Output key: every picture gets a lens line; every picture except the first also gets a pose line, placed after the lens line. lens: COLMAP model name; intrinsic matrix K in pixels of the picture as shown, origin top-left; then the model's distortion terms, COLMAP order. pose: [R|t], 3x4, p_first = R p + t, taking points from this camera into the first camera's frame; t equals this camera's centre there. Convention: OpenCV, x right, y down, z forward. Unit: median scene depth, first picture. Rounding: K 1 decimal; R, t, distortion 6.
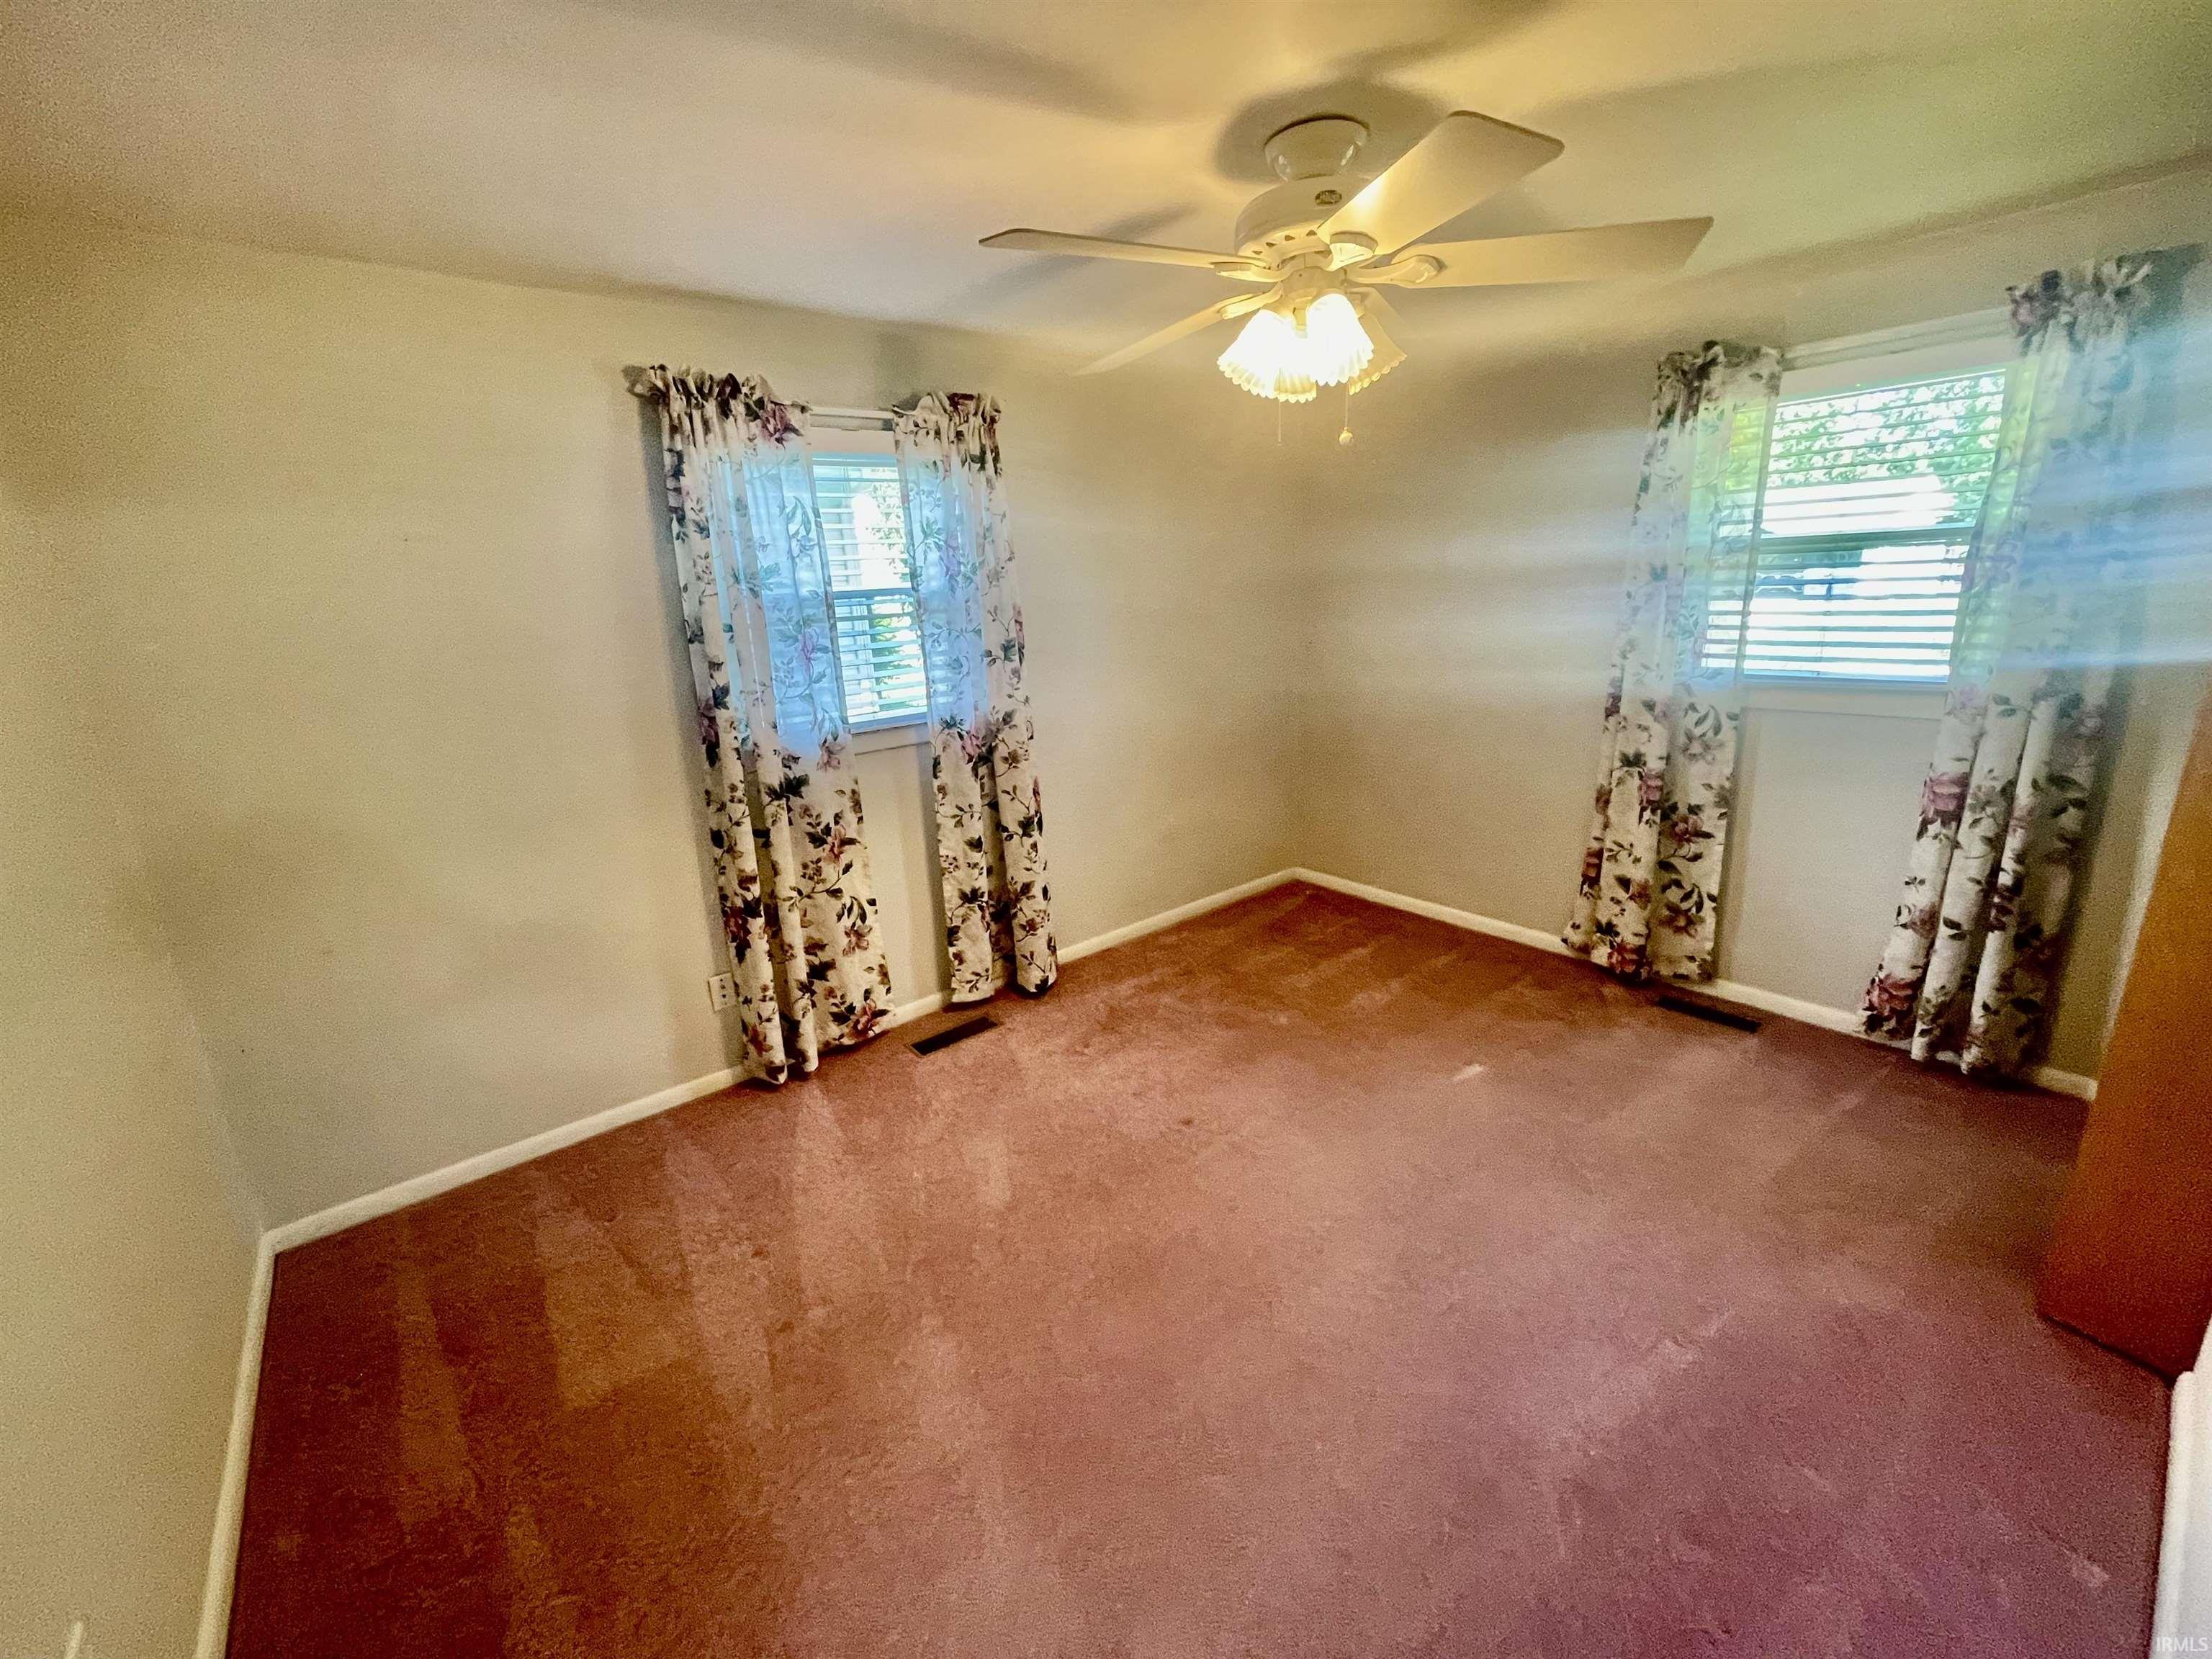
lens RADIAL K [[891.6, 0, 1115.6], [0, 891.6, 827.7], [0, 0, 1]] dist [-0.004604, 0.000083]
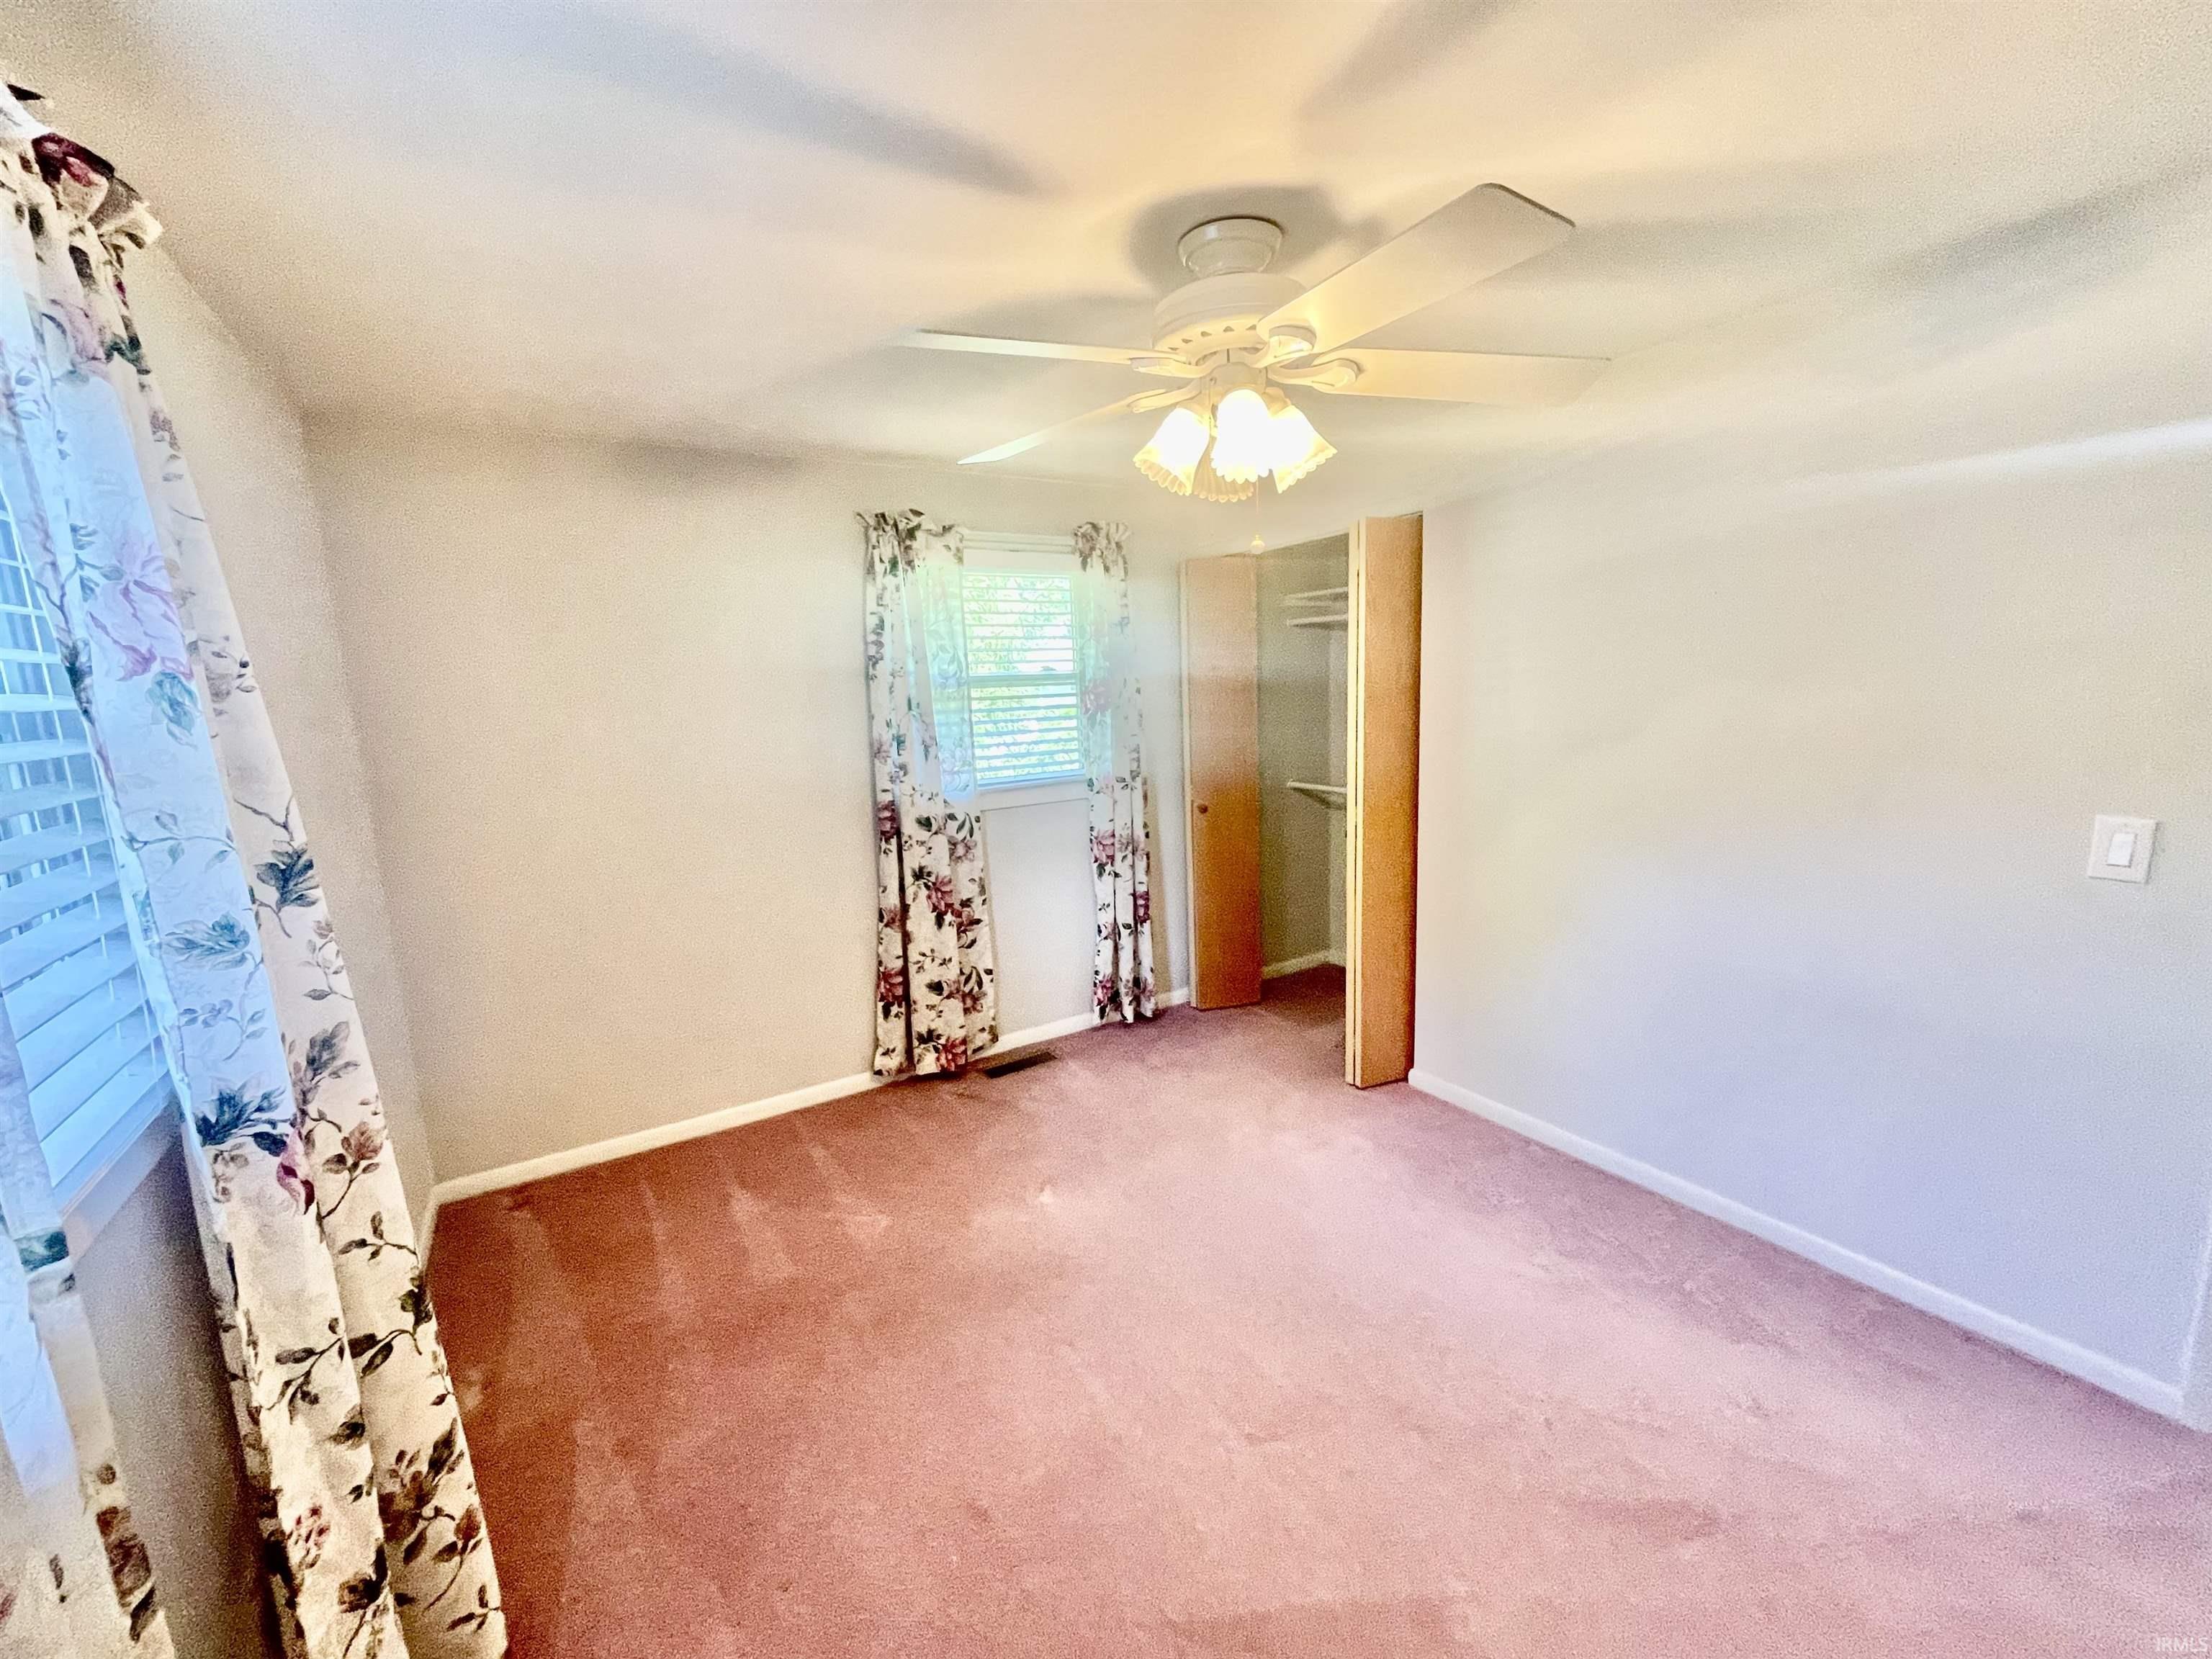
lens RADIAL K [[891.6, 0, 1106.4], [0, 891.6, 836.3], [0, 0, 1]] dist [-0.004604, 0.000083]
pose [[0.119970, -0.127808, 0.984516, -0.456959], [0.292887, 0.952097, 0.087909, -0.152763], [-0.948591, 0.277806, 0.151656, 0.637054]]
